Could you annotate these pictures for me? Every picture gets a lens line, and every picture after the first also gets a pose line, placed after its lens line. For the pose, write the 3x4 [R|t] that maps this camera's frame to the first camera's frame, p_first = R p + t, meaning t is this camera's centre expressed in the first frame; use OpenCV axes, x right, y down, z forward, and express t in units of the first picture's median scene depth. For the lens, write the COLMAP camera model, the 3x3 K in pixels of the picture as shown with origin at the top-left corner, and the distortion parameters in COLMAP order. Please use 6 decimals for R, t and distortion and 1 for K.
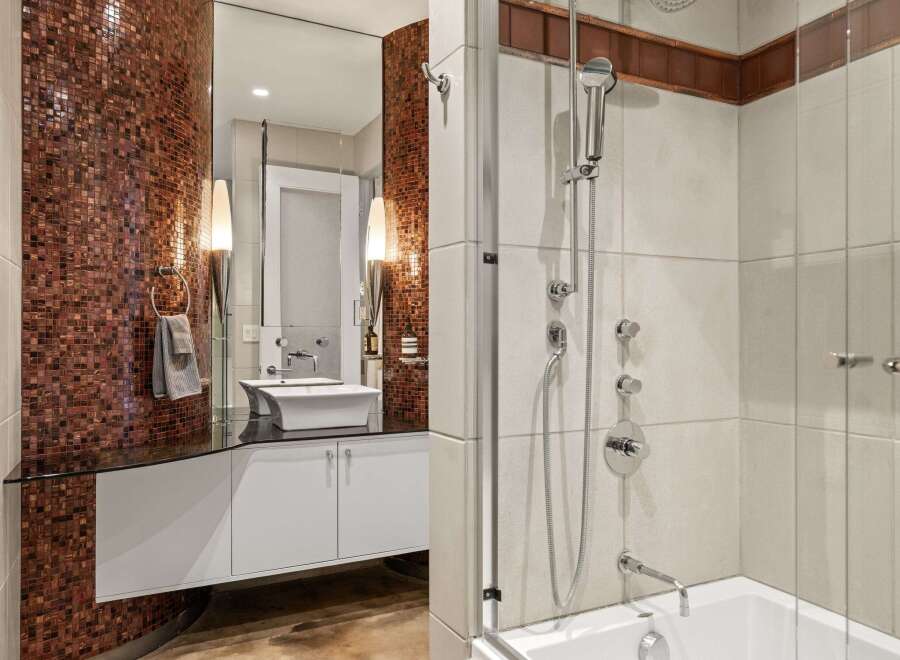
lens RADIAL K [[622.9, 0, 450.1], [0, 622.9, 333.0], [0, 0, 1]] dist [0.009792, 0.002143]
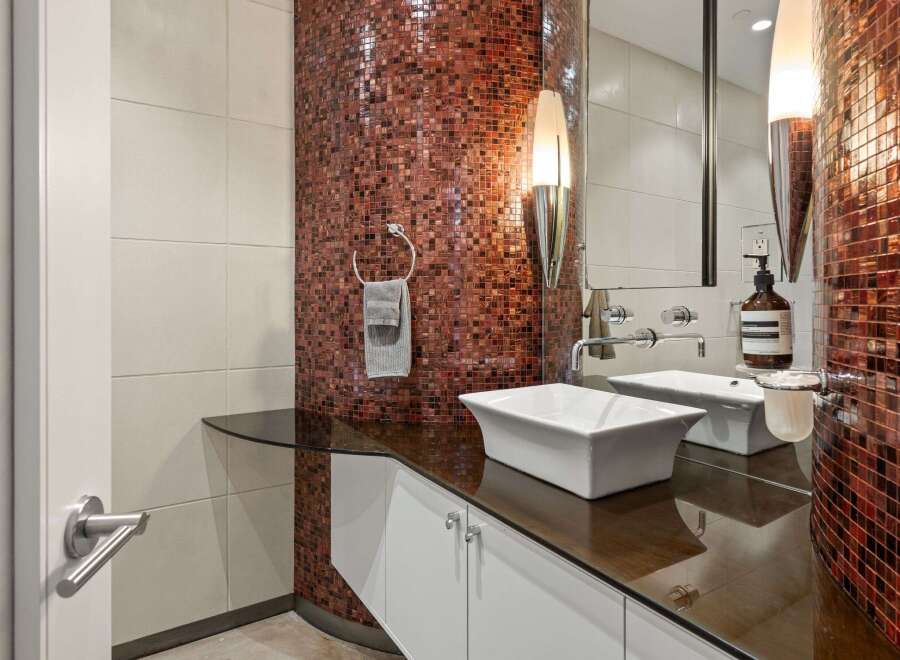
lens RADIAL K [[513.0, 0, 448.8], [0, 513.0, 300.0], [0, 0, 1]] dist [-0.005684, 0.000493]
pose [[0.104568, -0.002668, -0.994514, 0.287505], [0.008610, 0.999961, -0.001777, 0.000510], [0.994480, -0.008377, 0.104587, 1.076838]]
